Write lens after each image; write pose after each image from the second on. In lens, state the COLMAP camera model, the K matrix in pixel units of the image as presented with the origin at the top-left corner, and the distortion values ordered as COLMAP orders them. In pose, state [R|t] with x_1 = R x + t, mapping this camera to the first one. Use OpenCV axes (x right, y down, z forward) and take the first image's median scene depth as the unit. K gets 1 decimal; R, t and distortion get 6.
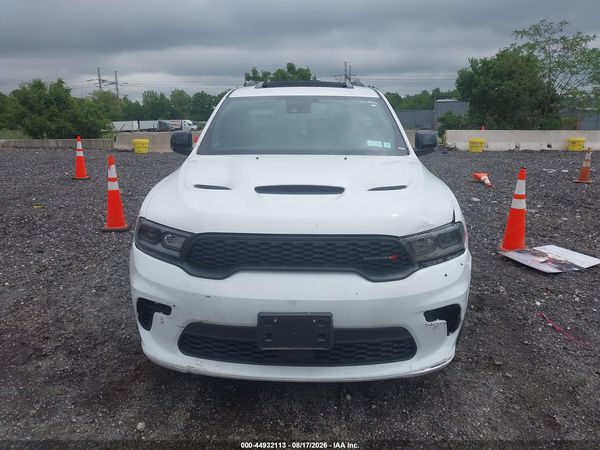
lens RADIAL K [[473.8, 0, 304.1], [0, 473.8, 226.3], [0, 0, 1]] dist [0.042572, -0.045583]
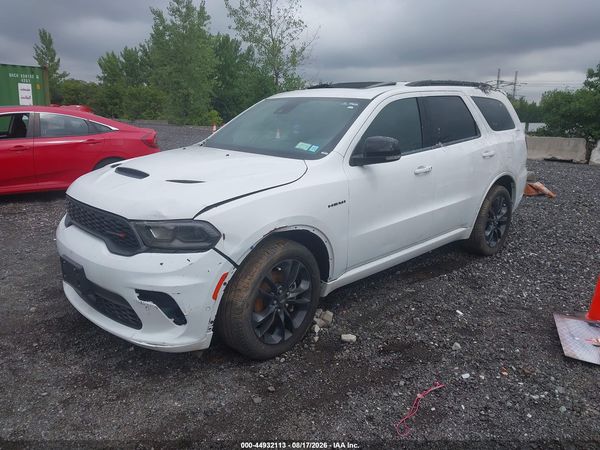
lens RADIAL K [[473.8, 0, 304.1], [0, 473.8, 226.3], [0, 0, 1]] dist [0.042572, -0.045583]
pose [[0.714158, 0.180724, -0.676252, 1.236837], [-0.181946, 0.980816, 0.069972, -0.114764], [0.675924, 0.073070, 0.733340, 0.419367]]
